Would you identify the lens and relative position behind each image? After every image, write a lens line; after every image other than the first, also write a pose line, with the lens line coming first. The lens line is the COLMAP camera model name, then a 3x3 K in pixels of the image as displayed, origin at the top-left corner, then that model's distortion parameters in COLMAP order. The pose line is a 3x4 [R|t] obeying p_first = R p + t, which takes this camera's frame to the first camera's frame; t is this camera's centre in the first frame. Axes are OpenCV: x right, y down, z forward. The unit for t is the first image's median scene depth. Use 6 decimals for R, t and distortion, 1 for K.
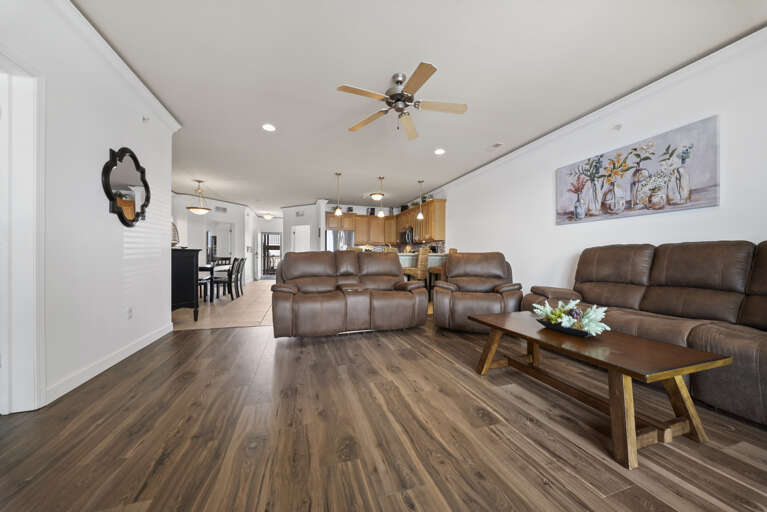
lens RADIAL K [[269.7, 0, 383.1], [0, 269.7, 258.5], [0, 0, 1]] dist [-0.010269, -0.000369]
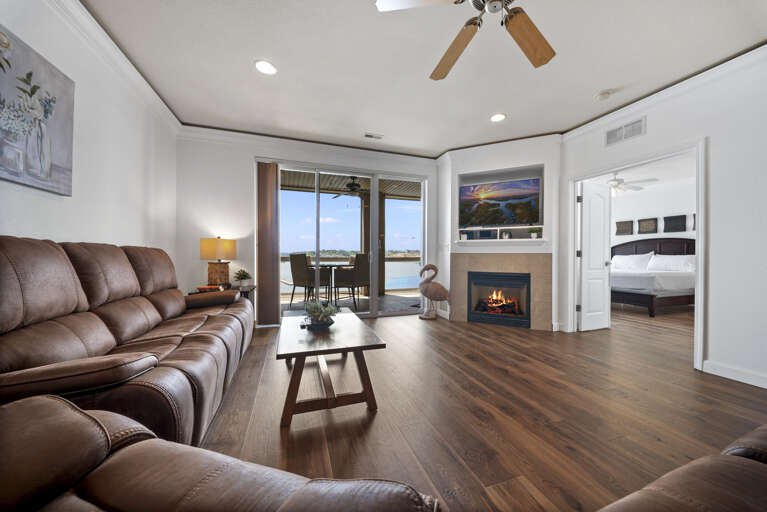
lens RADIAL K [[269.7, 0, 388.5], [0, 269.7, 258.2], [0, 0, 1]] dist [-0.010269, -0.000369]
pose [[-0.999403, -0.007917, -0.033640, 0.264358], [-0.008098, 0.999953, 0.005253, -0.022754], [0.033597, 0.005522, -0.999420, 1.382874]]
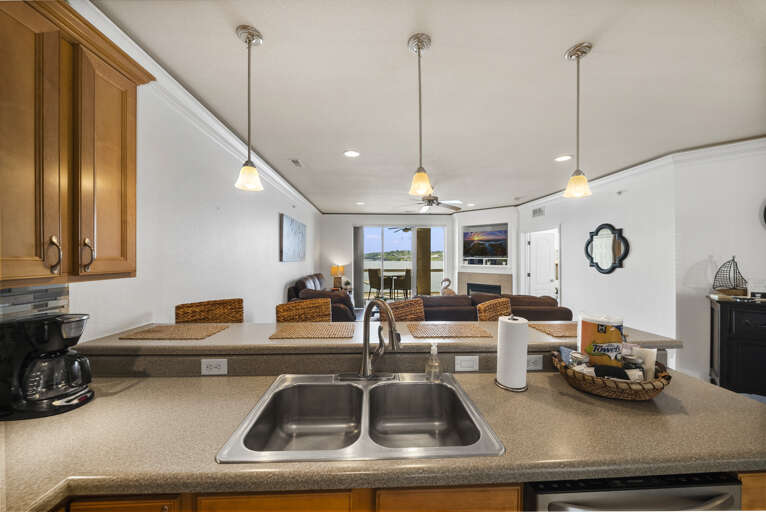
lens RADIAL K [[269.3, 0, 383.8], [0, 269.3, 258.2], [0, 0, 1]] dist [-0.010269, -0.000369]
pose [[-0.968340, -0.006275, 0.249555, -0.087455], [-0.005596, 0.999978, 0.003430, -0.180947], [-0.249571, 0.001925, -0.968355, 2.536120]]
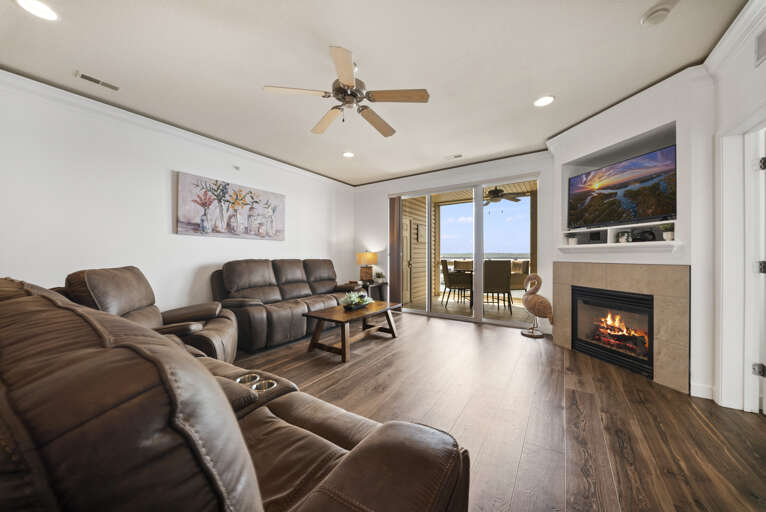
lens RADIAL K [[269.3, 0, 384.6], [0, 269.3, 255.4], [0, 0, 1]] dist [-0.010269, -0.000369]
pose [[-0.632511, -0.001433, 0.774550, -0.595136], [-0.003069, 0.999995, -0.000656, -0.069145], [-0.774545, -0.002792, -0.632513, 1.290399]]
